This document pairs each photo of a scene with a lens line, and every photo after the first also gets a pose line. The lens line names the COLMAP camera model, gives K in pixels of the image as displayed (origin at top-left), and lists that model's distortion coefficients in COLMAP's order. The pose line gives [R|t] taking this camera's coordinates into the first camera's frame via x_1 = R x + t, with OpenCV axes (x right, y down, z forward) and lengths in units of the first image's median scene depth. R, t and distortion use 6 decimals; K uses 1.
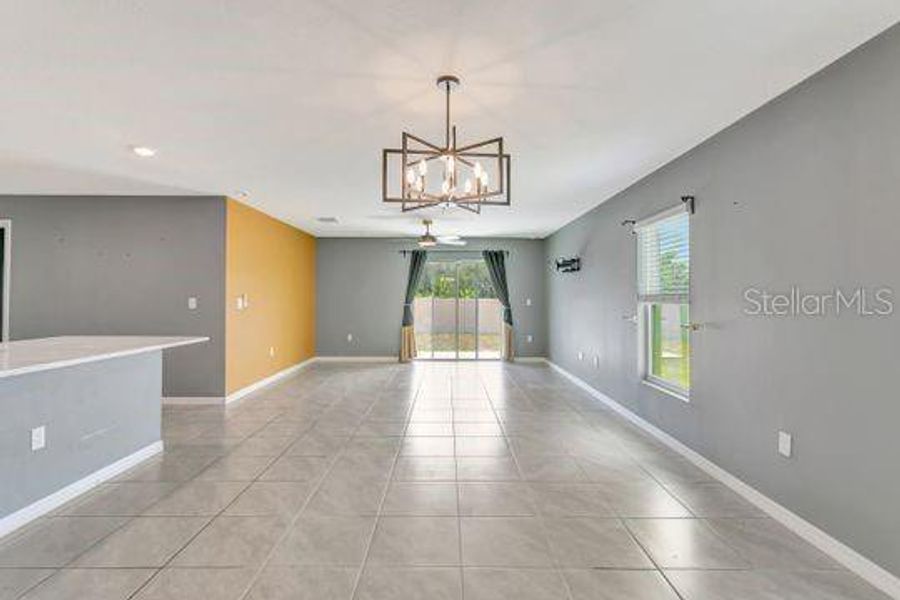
lens RADIAL K [[424.2, 0, 446.2], [0, 424.2, 297.4], [0, 0, 1]] dist [0.010049, -0.000528]
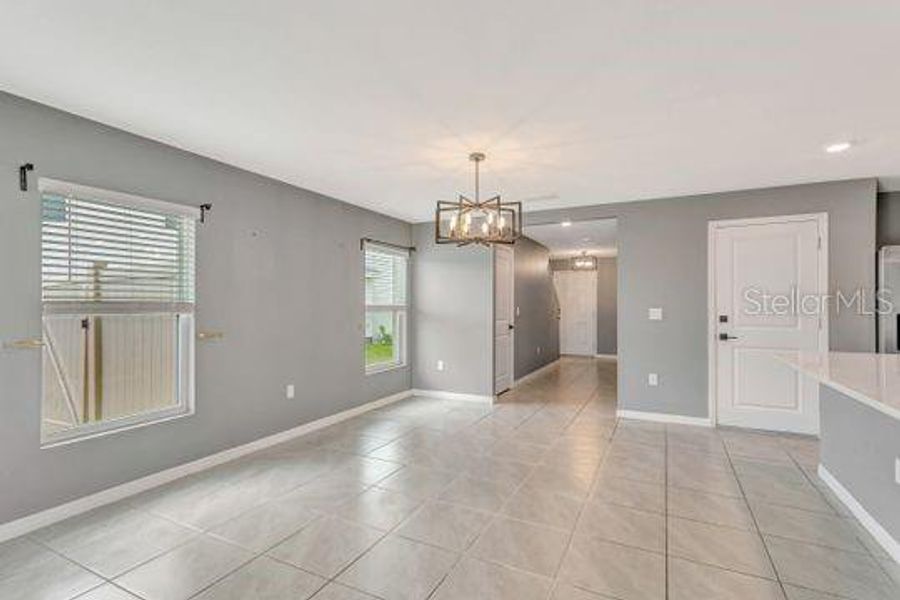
lens RADIAL K [[424.2, 0, 450.2], [0, 424.2, 304.1], [0, 0, 1]] dist [0.010049, -0.000528]
pose [[-0.891353, -0.008385, 0.453233, -0.154628], [-0.011546, 0.999924, -0.004208, -0.003140], [-0.453164, -0.008984, -0.891382, 0.639975]]
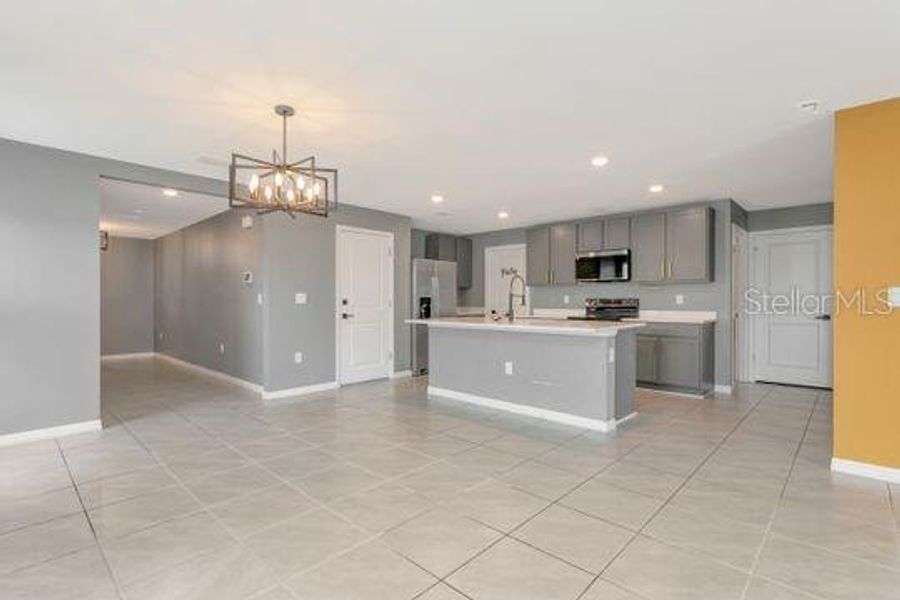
lens RADIAL K [[424.2, 0, 448.7], [0, 424.2, 302.5], [0, 0, 1]] dist [0.010049, -0.000528]
pose [[-0.693219, -0.007211, -0.720691, 0.159079], [-0.002741, 0.999969, -0.007368, 0.014421], [0.720722, -0.003132, -0.693218, 0.606848]]
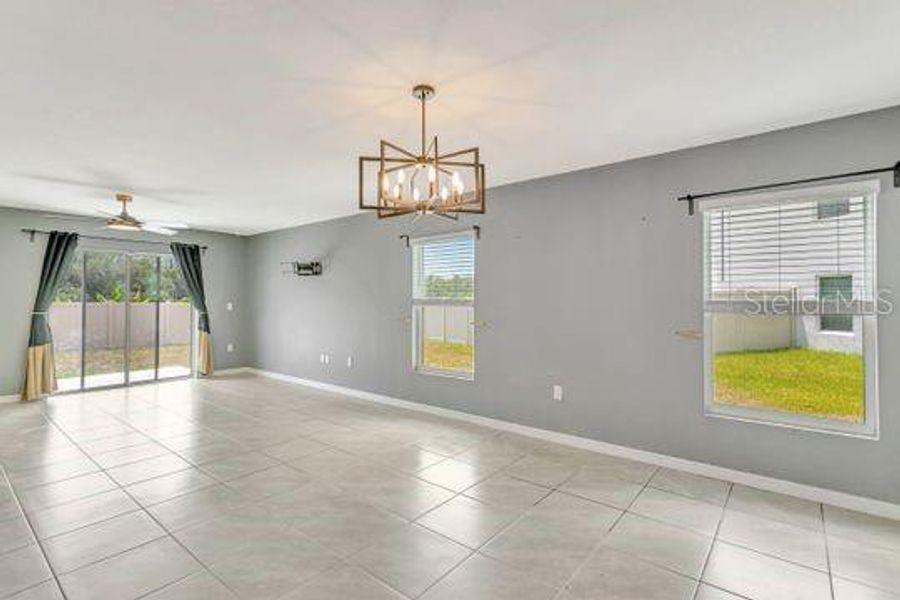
lens RADIAL K [[424.2, 0, 448.8], [0, 424.2, 301.8], [0, 0, 1]] dist [0.010049, -0.000528]
pose [[0.639801, -0.005644, 0.768520, -0.196048], [0.001175, 0.999979, 0.006366, -0.003078], [-0.768539, -0.003170, 0.639795, 0.081823]]
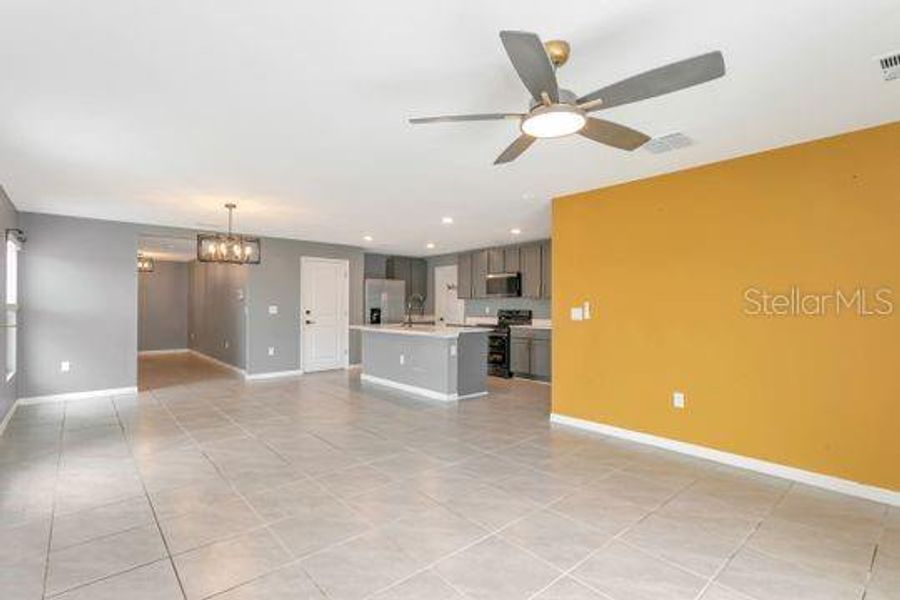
lens RADIAL K [[424.2, 0, 443.8], [0, 424.2, 305.4], [0, 0, 1]] dist [0.010049, -0.000528]
pose [[-0.763440, -0.011582, -0.645775, 0.160233], [-0.006031, 0.999923, -0.010803, 0.002497], [0.645851, -0.004353, -0.763451, 0.925015]]
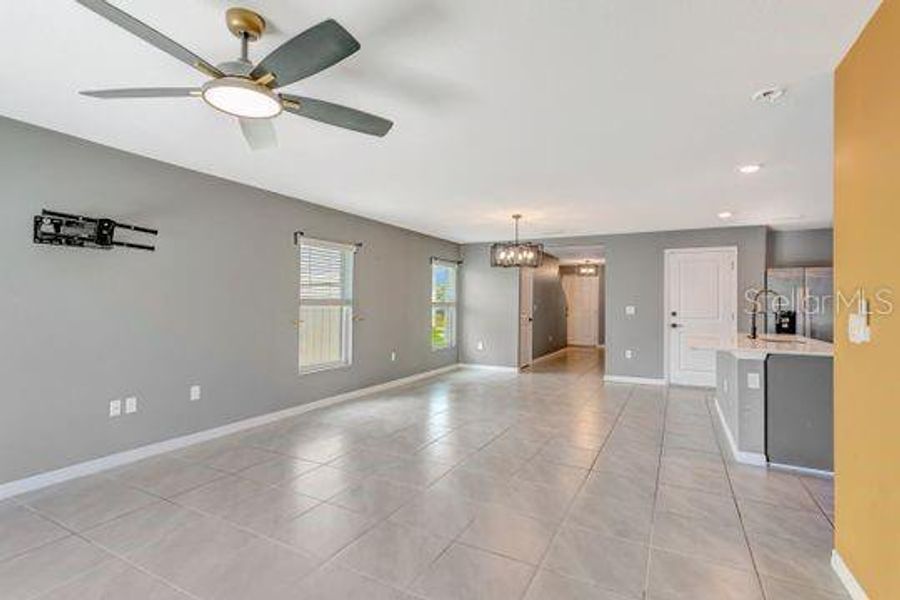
lens RADIAL K [[424.2, 0, 452.9], [0, 424.2, 298.0], [0, 0, 1]] dist [0.010049, -0.000528]
pose [[-0.883316, -0.012952, 0.468599, -0.225132], [-0.021310, 0.999694, -0.012539, -0.001651], [-0.468293, -0.021062, -0.883322, 0.917933]]
